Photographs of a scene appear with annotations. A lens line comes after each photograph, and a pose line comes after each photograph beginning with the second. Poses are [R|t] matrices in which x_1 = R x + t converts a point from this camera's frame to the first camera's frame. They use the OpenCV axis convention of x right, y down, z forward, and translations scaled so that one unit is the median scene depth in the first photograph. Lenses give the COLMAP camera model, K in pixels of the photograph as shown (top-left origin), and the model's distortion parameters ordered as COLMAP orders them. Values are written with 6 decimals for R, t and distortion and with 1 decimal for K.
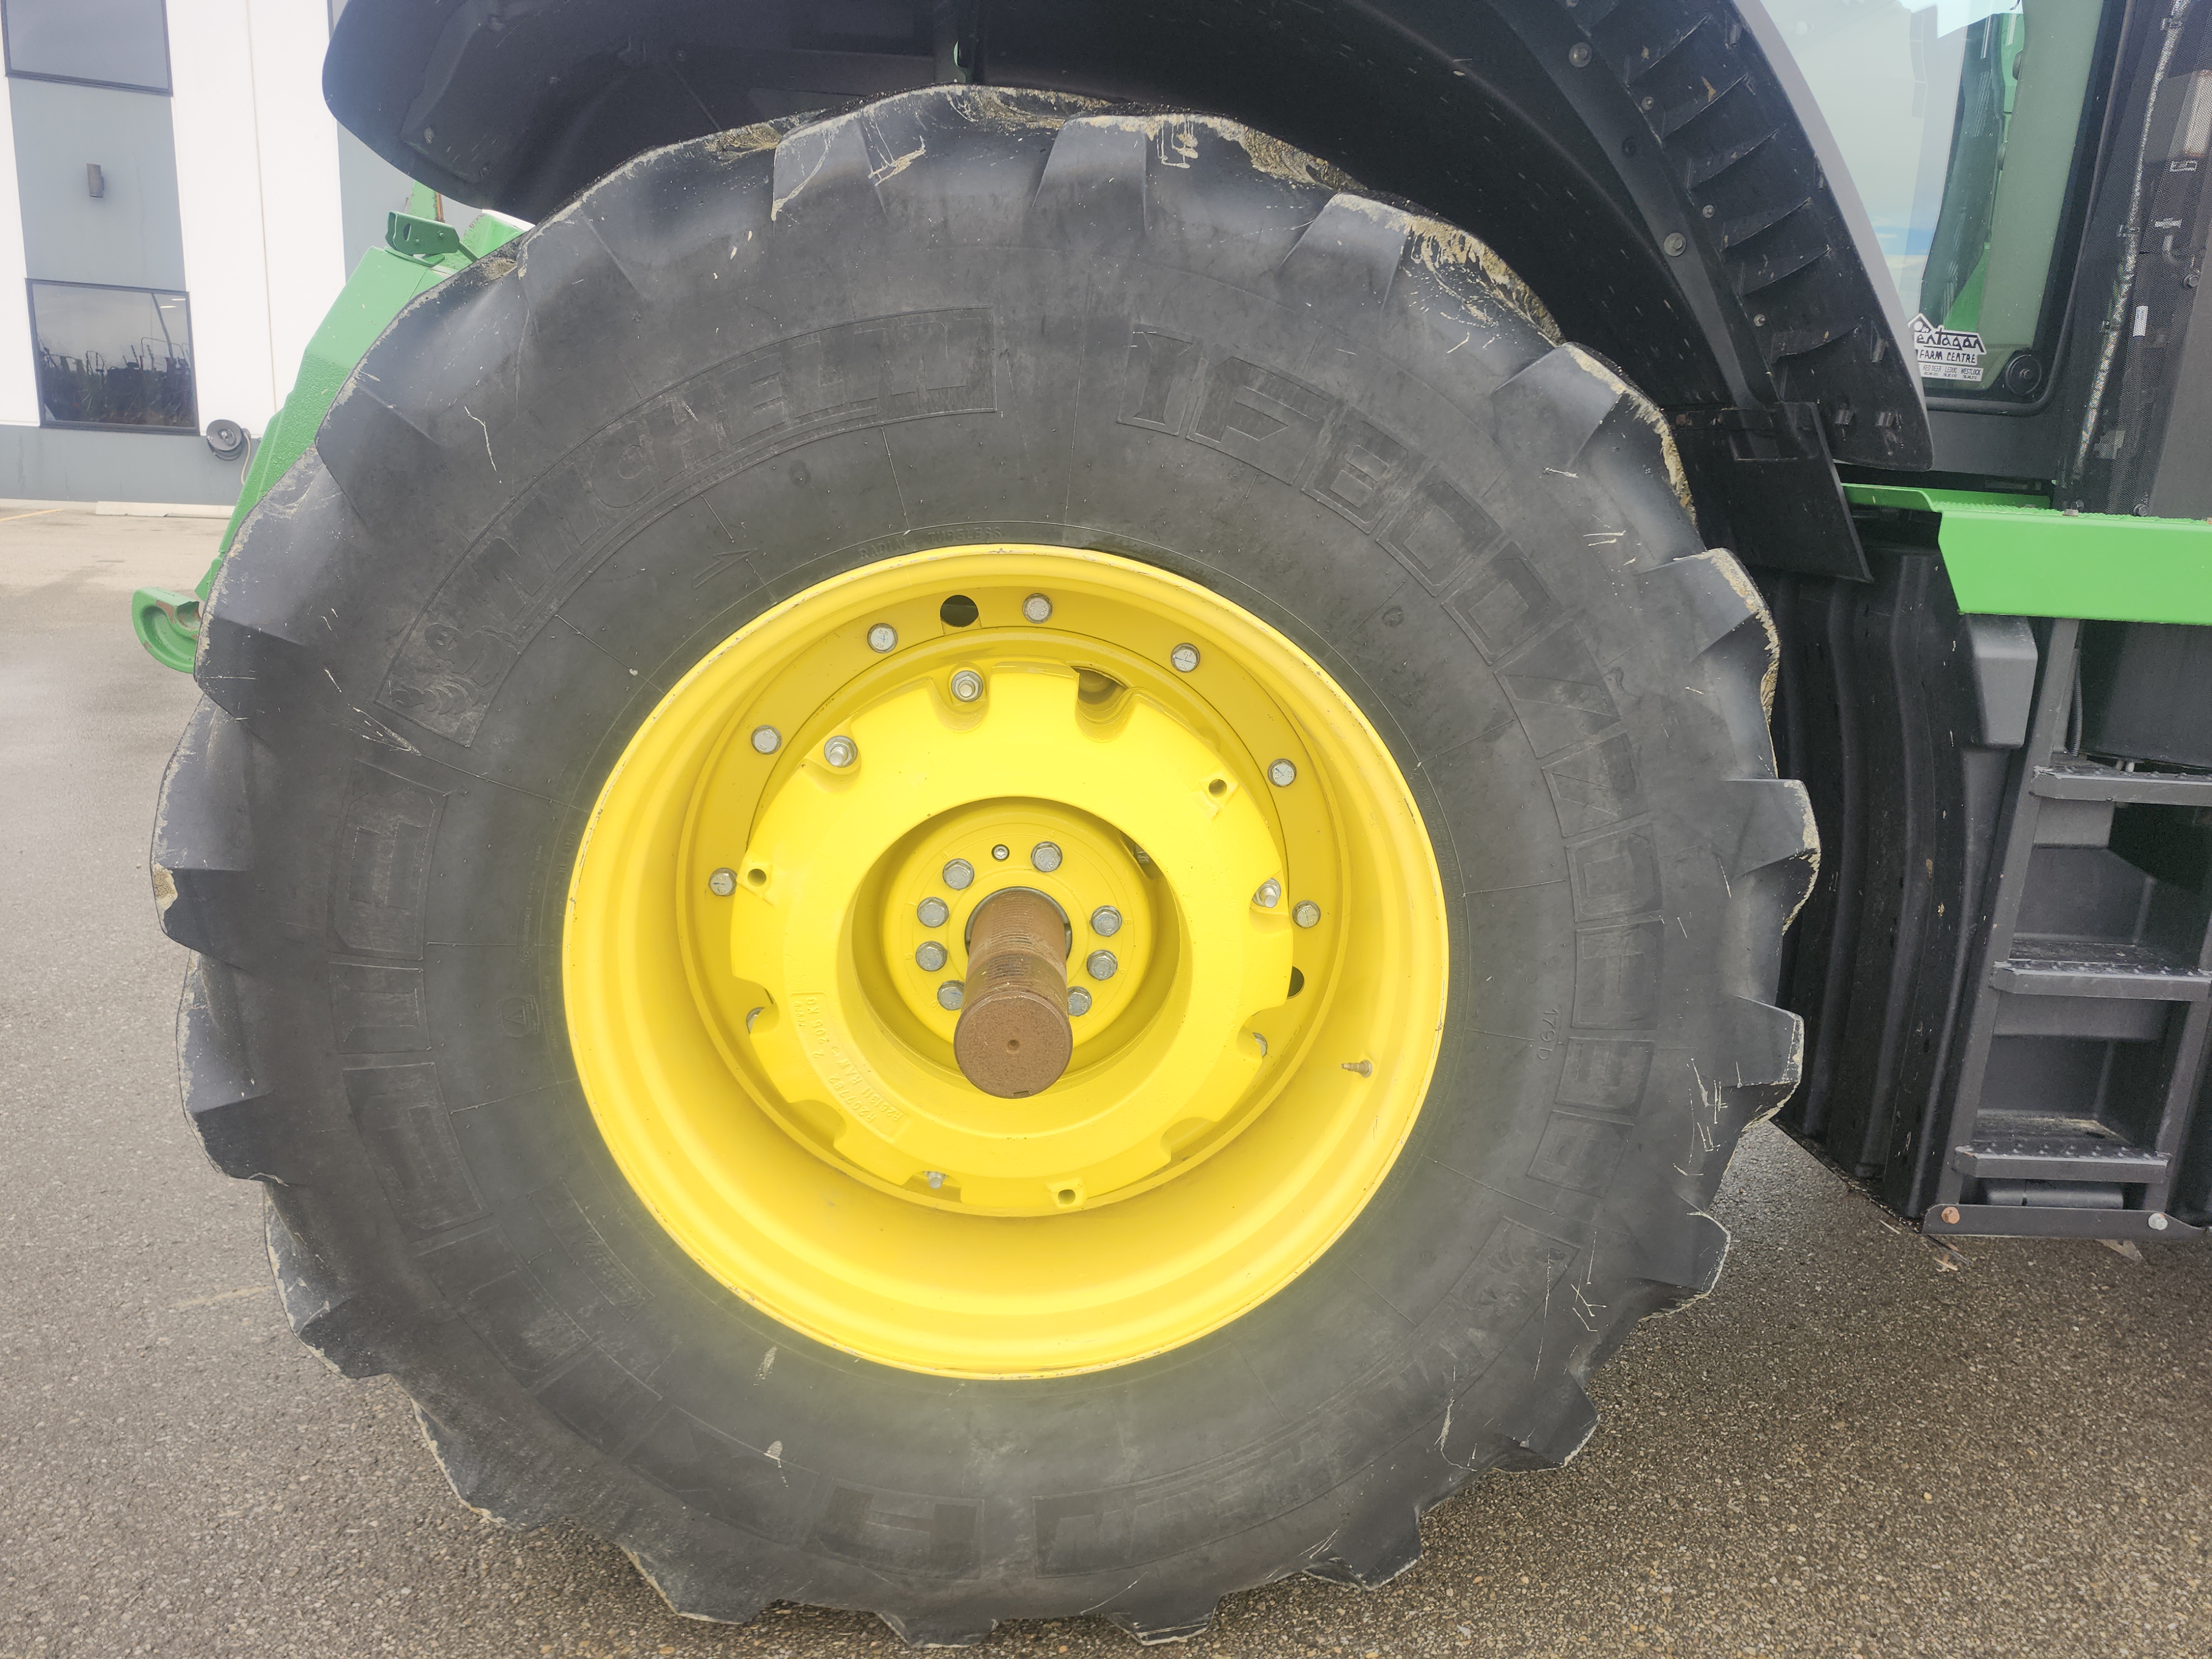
lens RADIAL K [[1494.6, 0, 1111.7], [0, 1494.6, 803.9], [0, 0, 1]] dist [0.093705, -0.133754]
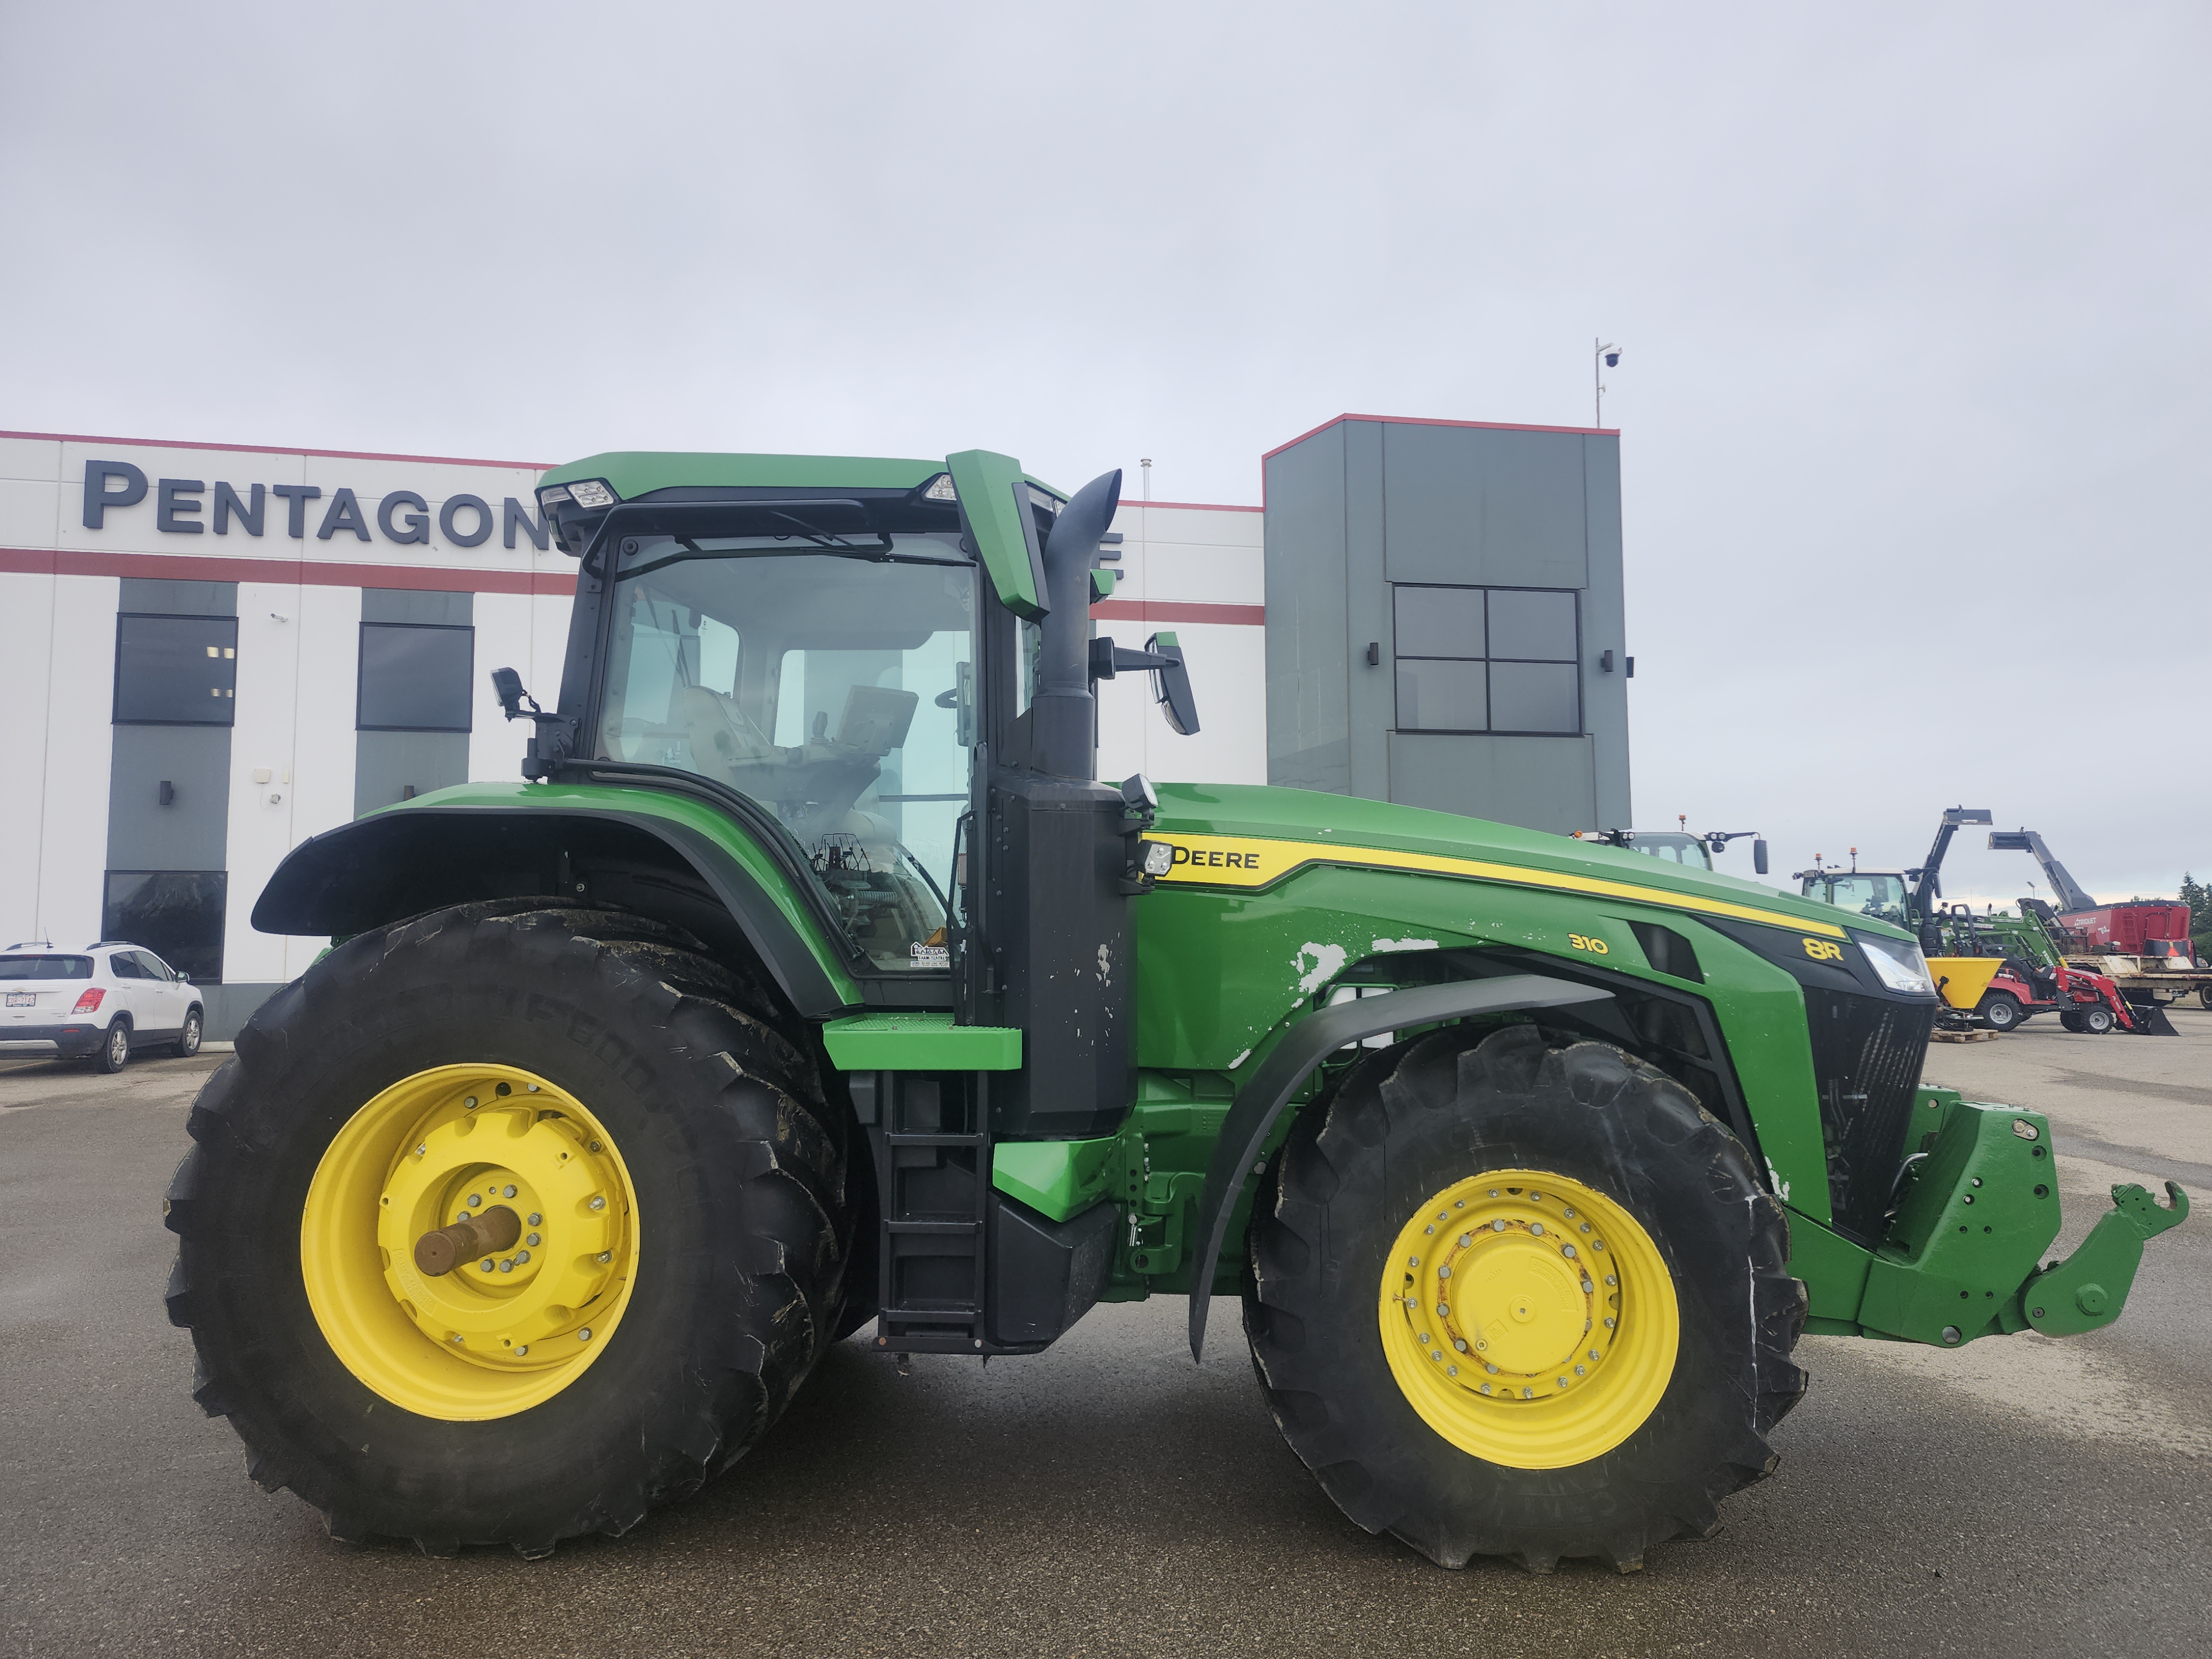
lens RADIAL K [[1495.1, 0, 1116.7], [0, 1495.1, 822.3], [0, 0, 1]] dist [0.087796, -0.094104]
pose [[0.985374, -0.073238, -0.153864, 1.426619], [0.023155, 0.952102, -0.304902, 0.253446], [0.168824, 0.296880, 0.939873, -1.390997]]
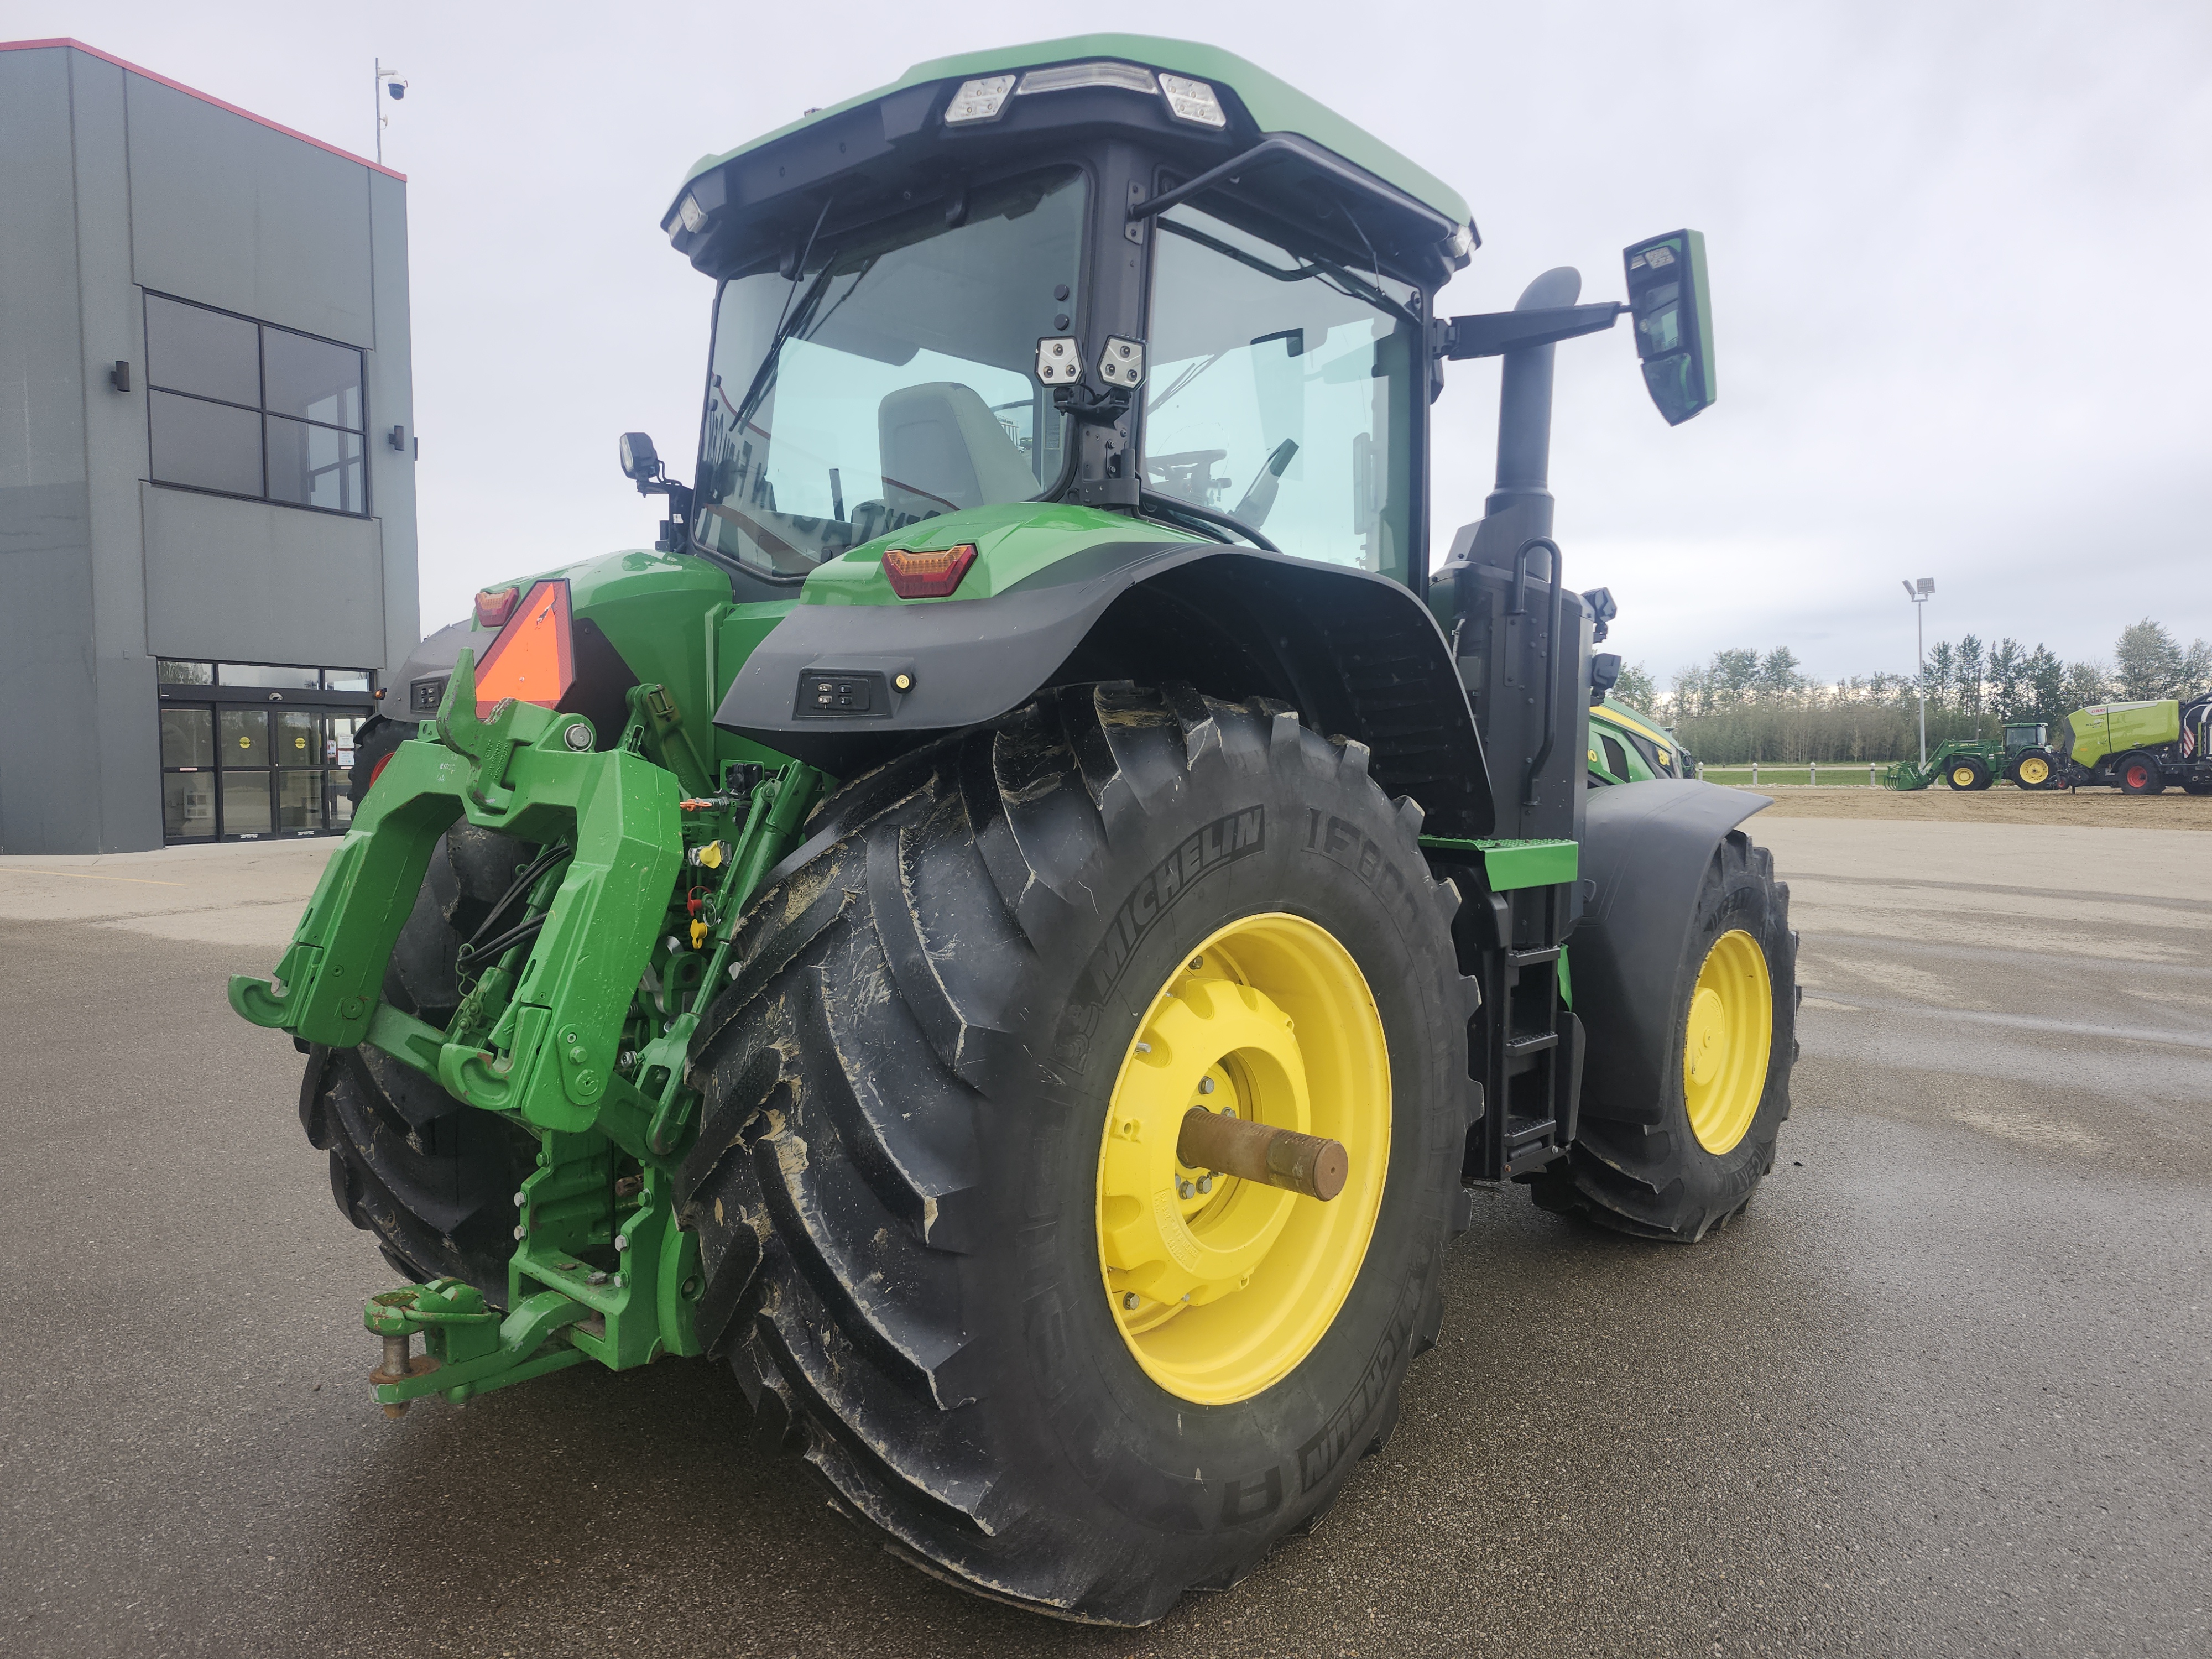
lens RADIAL K [[1495.1, 0, 1116.7], [0, 1495.1, 822.3], [0, 0, 1]] dist [0.087796, -0.094104]
pose [[0.715365, -0.087588, 0.693240, -1.407201], [0.191785, 0.978623, -0.074261, -0.168448], [-0.671916, 0.186077, 0.716871, -0.263695]]
